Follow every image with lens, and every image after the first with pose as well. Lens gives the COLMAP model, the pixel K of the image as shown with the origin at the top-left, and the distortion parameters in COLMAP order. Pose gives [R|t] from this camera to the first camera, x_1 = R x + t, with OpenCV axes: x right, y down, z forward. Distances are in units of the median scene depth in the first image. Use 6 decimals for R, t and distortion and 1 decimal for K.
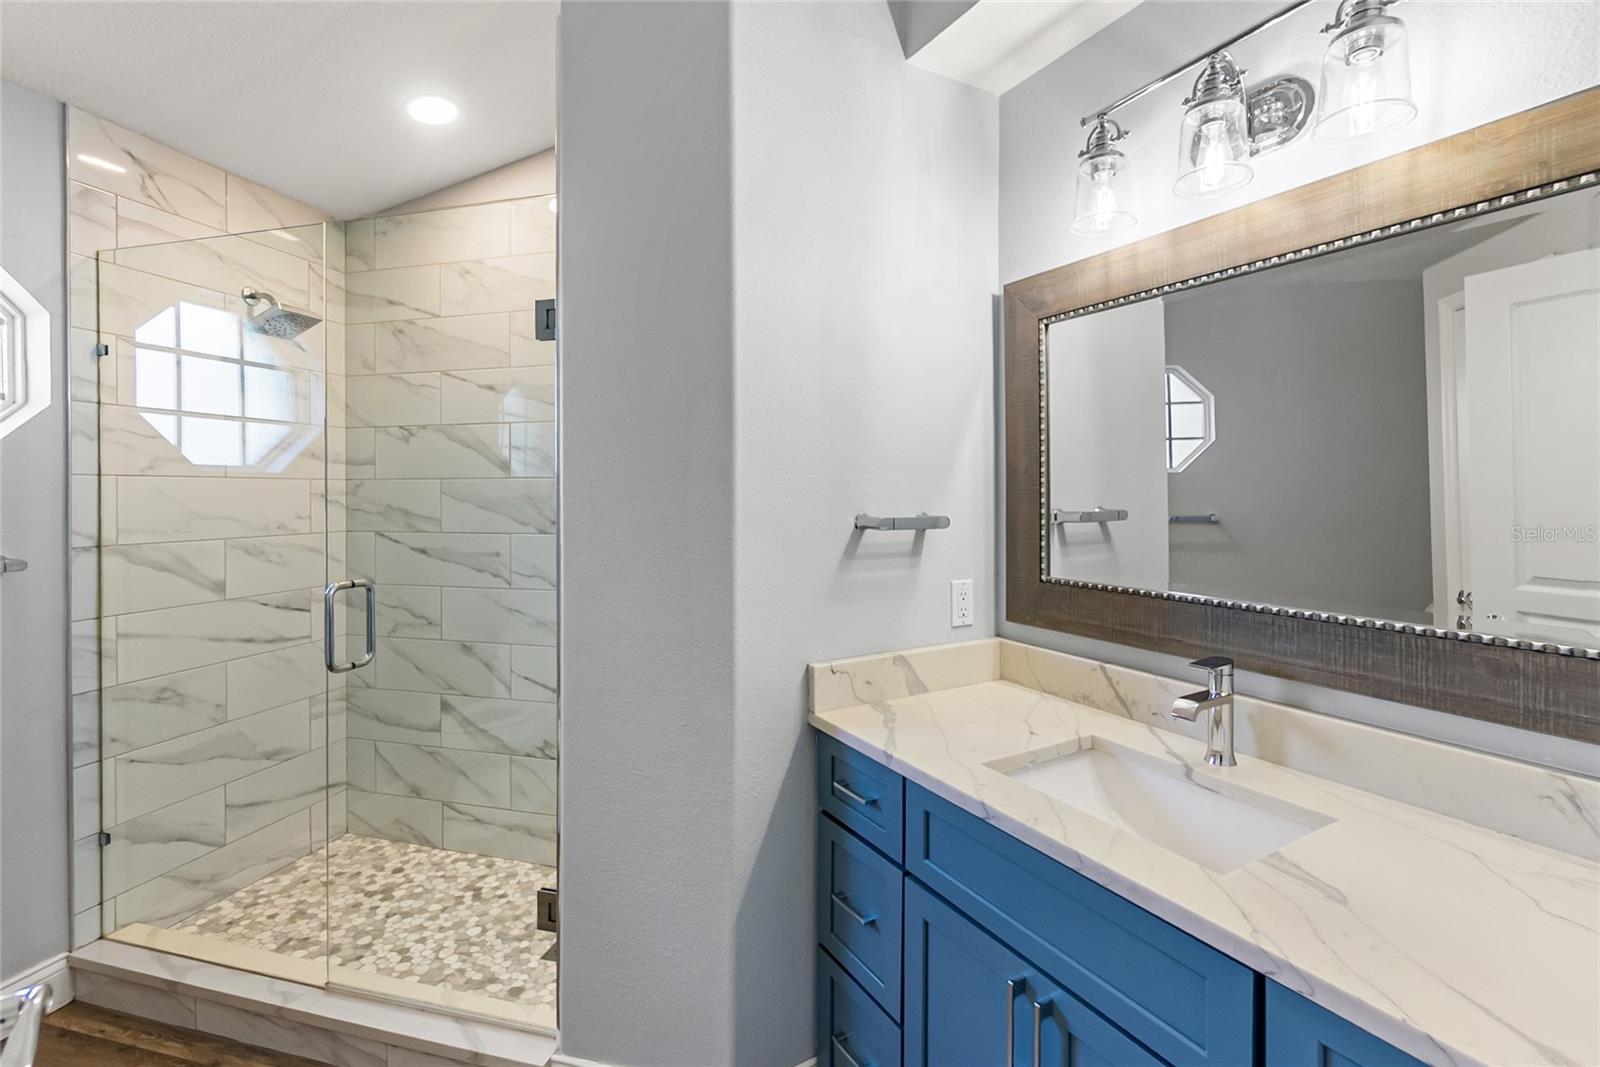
lens RADIAL K [[705.8, 0, 807.9], [0, 705.8, 492.1], [0, 0, 1]] dist [-0.000595, -0.000099]
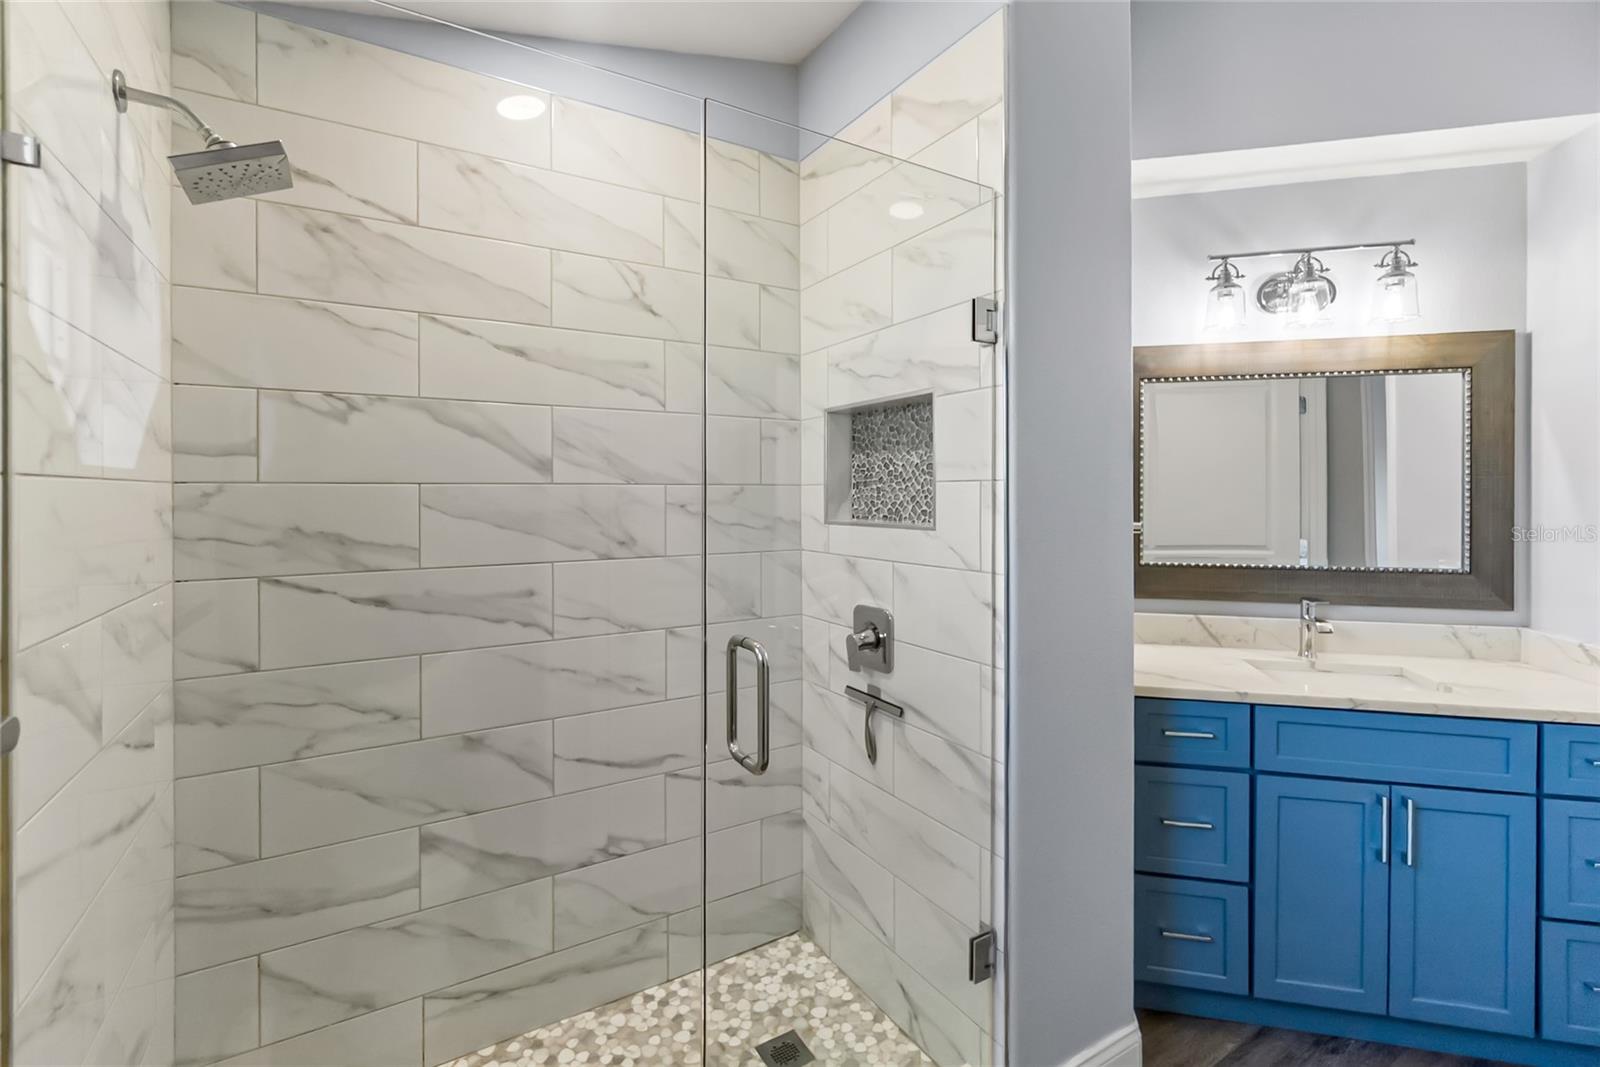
lens RADIAL K [[705.8, 0, 807.9], [0, 705.8, 492.1], [0, 0, 1]] dist [-0.000595, -0.000099]
pose [[0.700153, 0.001418, 0.713991, -0.741522], [-0.001075, 0.999999, -0.000931, -0.011164], [-0.713992, -0.000116, 0.700154, 0.319009]]
